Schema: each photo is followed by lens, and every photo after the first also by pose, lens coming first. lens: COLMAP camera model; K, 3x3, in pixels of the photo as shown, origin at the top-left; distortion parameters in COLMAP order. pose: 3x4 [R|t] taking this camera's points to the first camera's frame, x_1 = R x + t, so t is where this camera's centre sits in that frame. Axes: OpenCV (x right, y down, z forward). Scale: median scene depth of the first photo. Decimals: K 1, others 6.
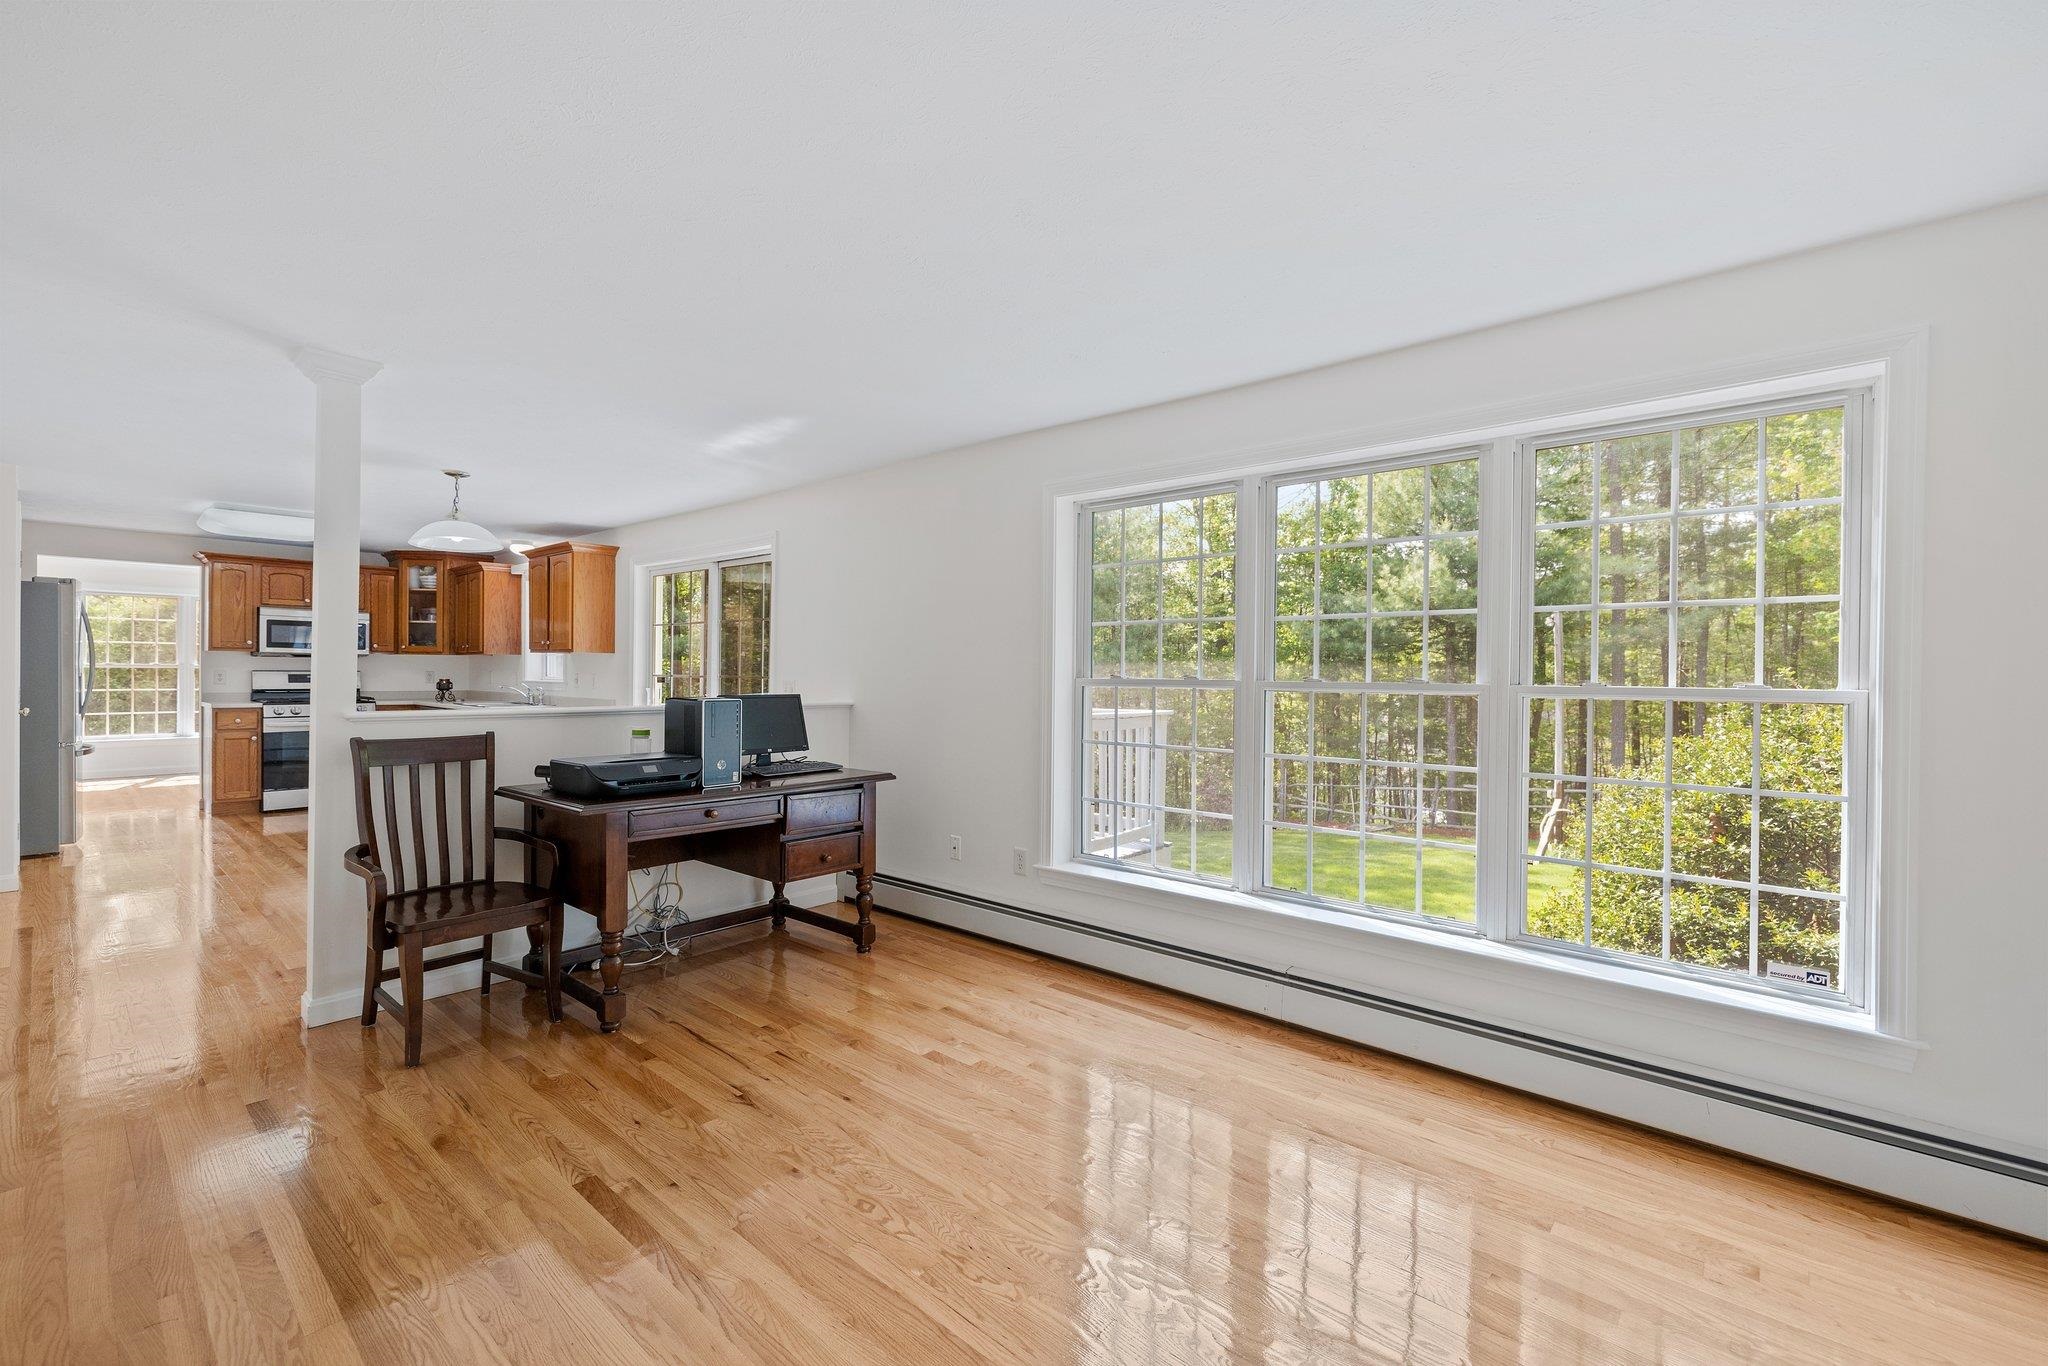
lens RADIAL K [[862.5, 0, 1032.4], [0, 862.5, 678.9], [0, 0, 1]] dist [-0.004792, 0.001154]
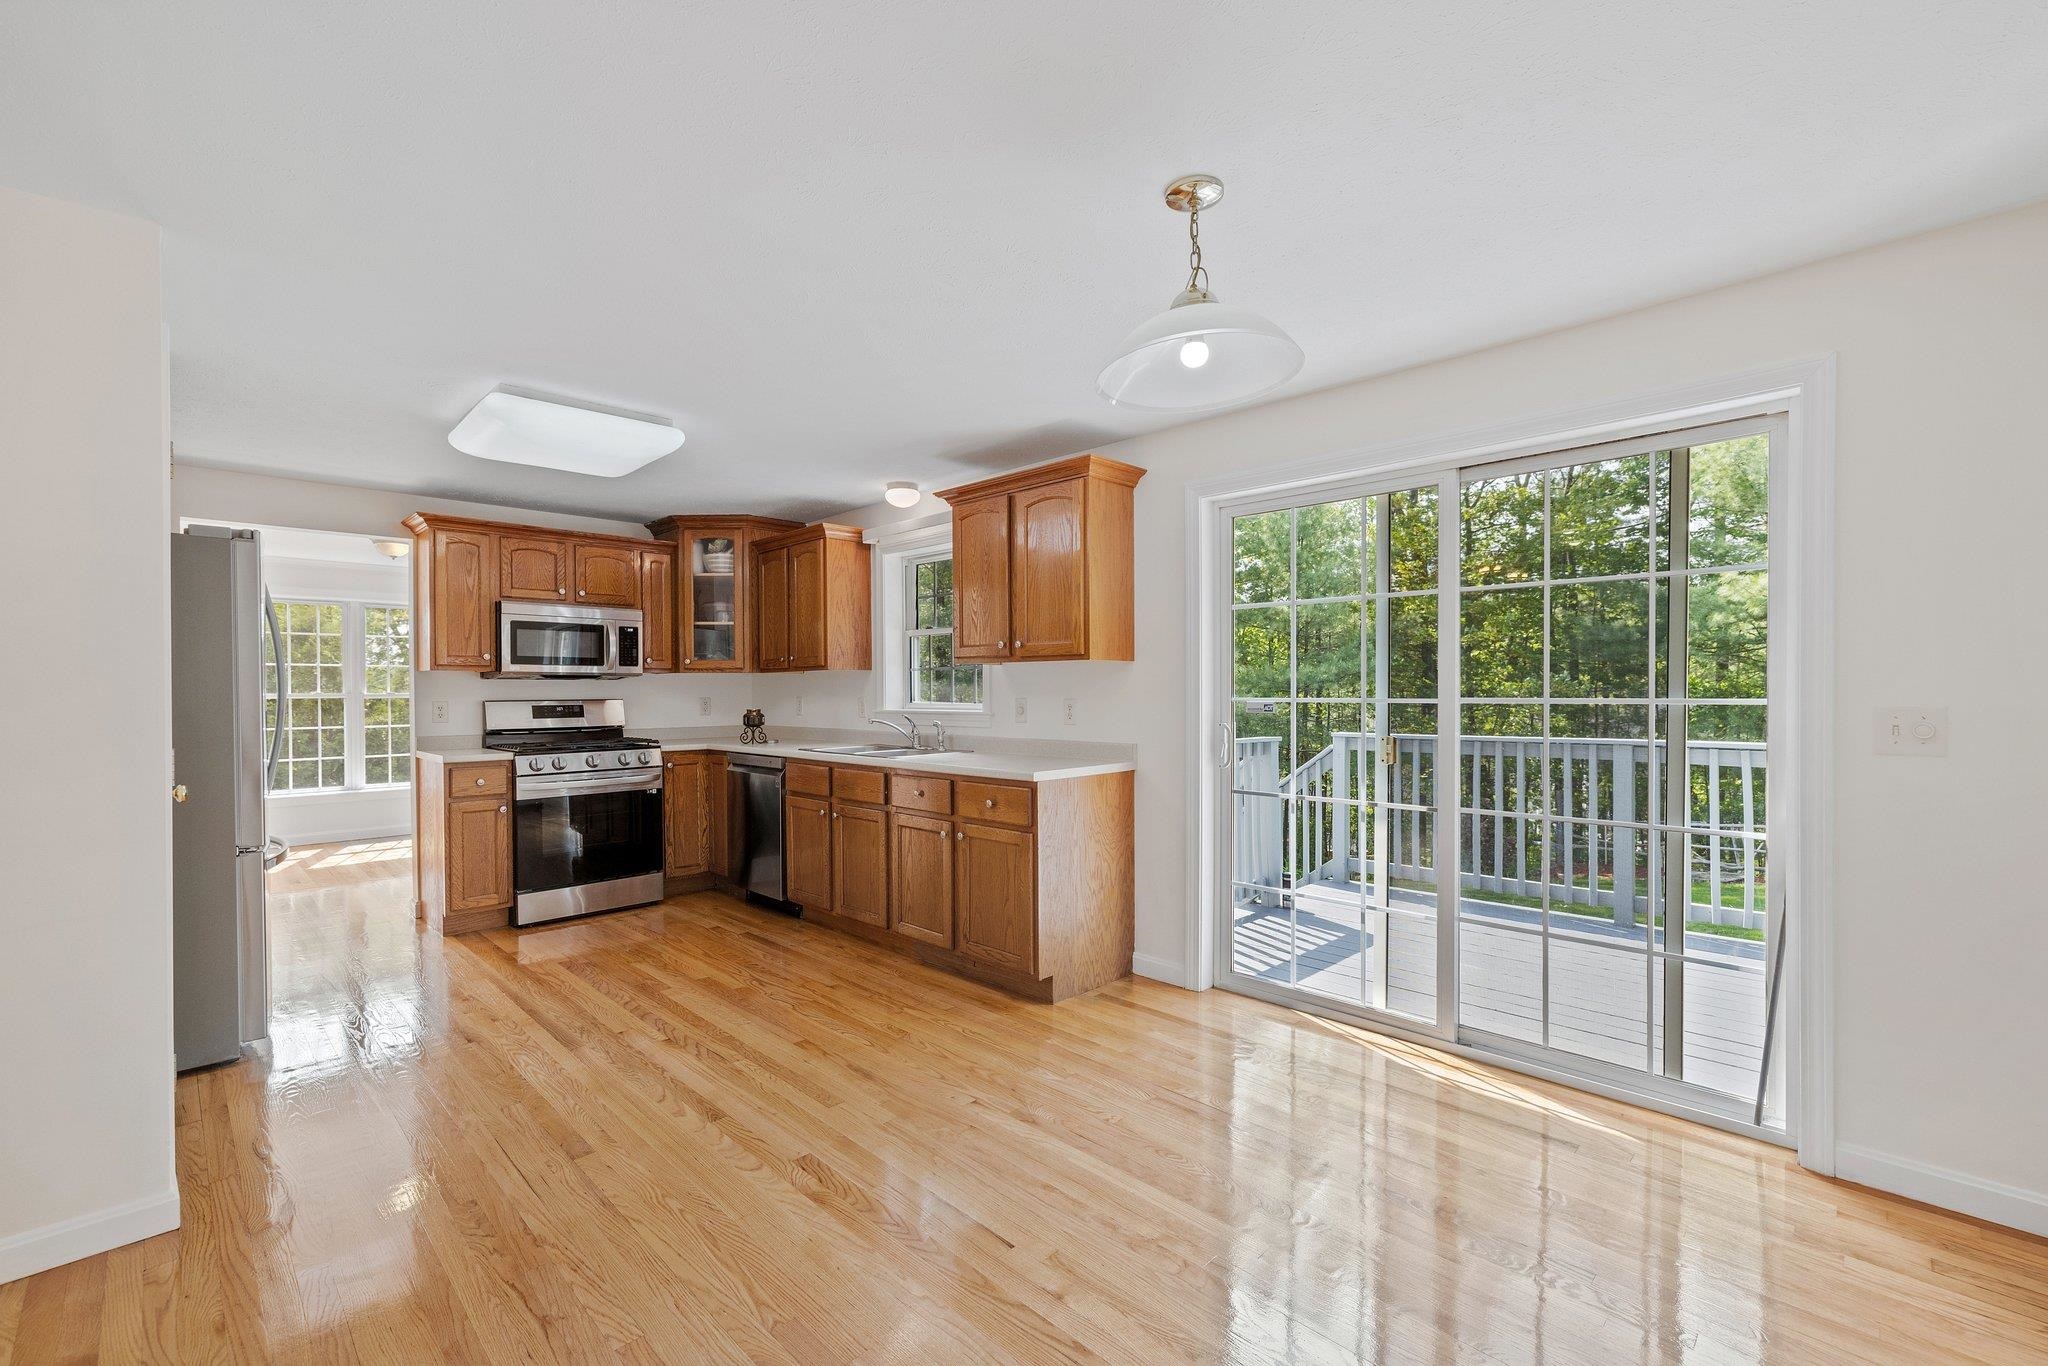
lens RADIAL K [[862.5, 0, 1004.4], [0, 862.5, 696.2], [0, 0, 1]] dist [-0.004792, 0.001154]
pose [[0.996293, -0.016109, -0.084504, -0.467861], [0.015636, 0.999858, -0.006246, -0.003153], [0.084593, 0.004901, 0.996404, 0.390638]]
